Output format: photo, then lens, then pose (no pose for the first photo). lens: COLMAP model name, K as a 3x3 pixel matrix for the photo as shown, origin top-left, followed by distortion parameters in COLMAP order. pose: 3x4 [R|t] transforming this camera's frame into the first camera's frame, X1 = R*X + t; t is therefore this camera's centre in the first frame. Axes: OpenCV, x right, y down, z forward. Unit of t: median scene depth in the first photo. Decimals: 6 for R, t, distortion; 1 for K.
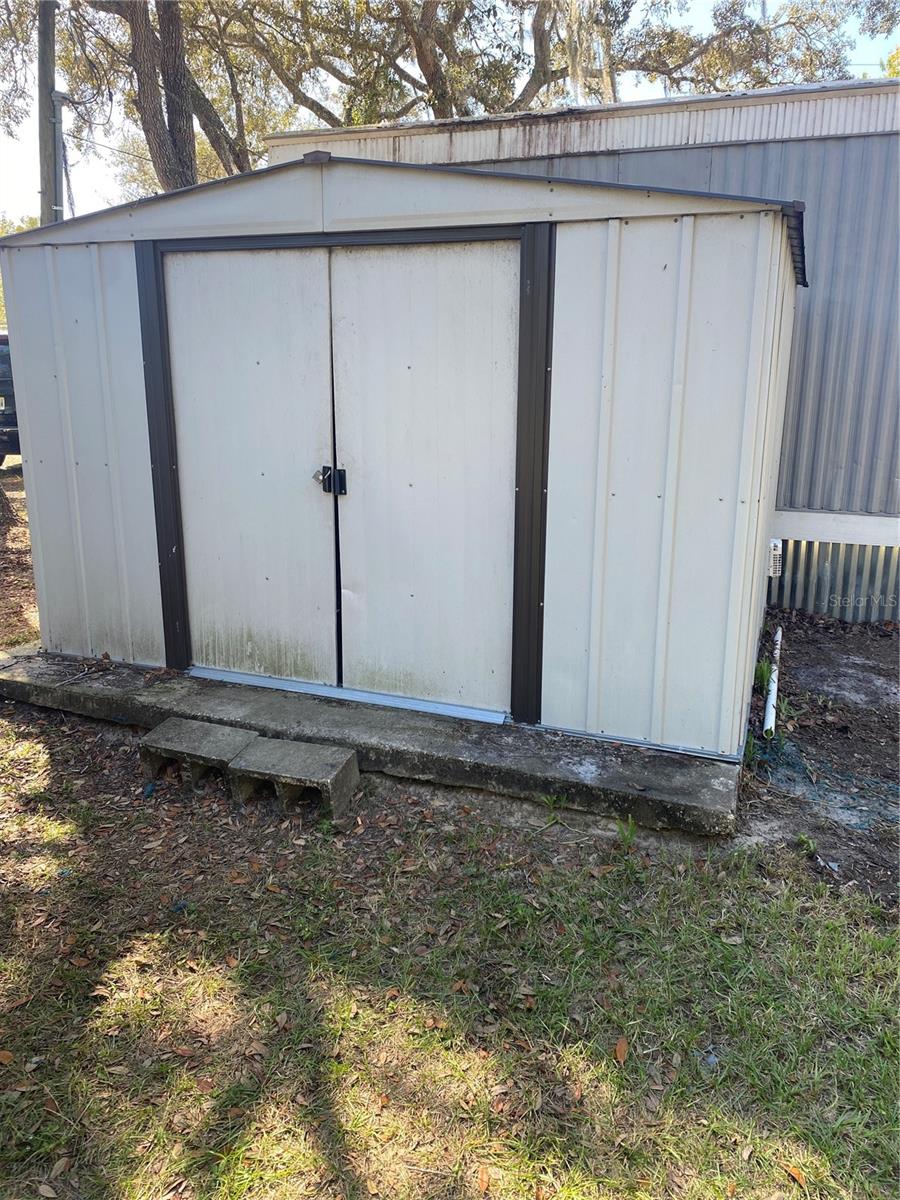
lens RADIAL K [[905.5, 0, 453.9], [0, 905.5, 599.9], [0, 0, 1]] dist [0.006363, -0.003389]
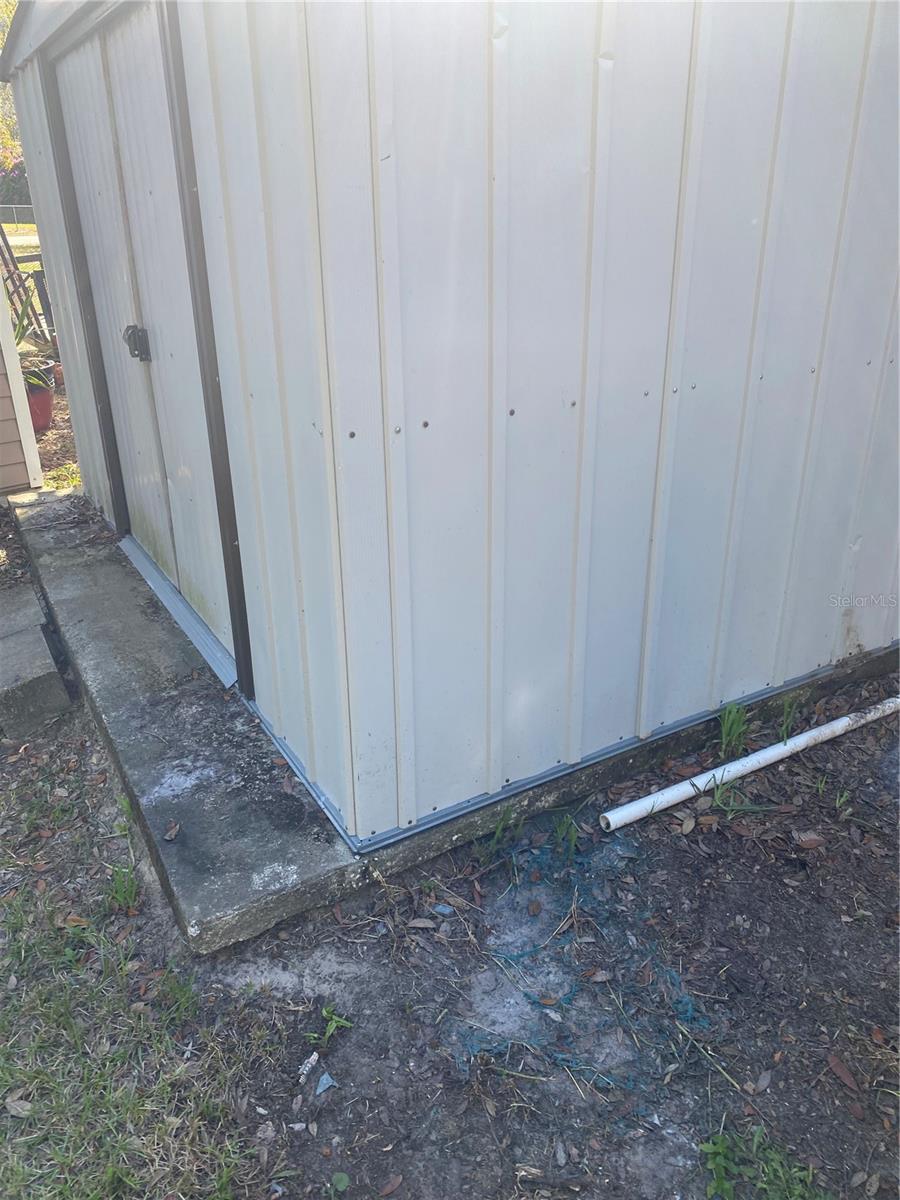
lens RADIAL K [[905.5, 0, 450.3], [0, 905.5, 598.2], [0, 0, 1]] dist [0.006363, -0.003389]
pose [[0.788376, 0.227705, -0.571502, 0.676235], [-0.132027, 0.969957, 0.204333, -0.128176], [0.600860, -0.085638, 0.794754, 0.550696]]
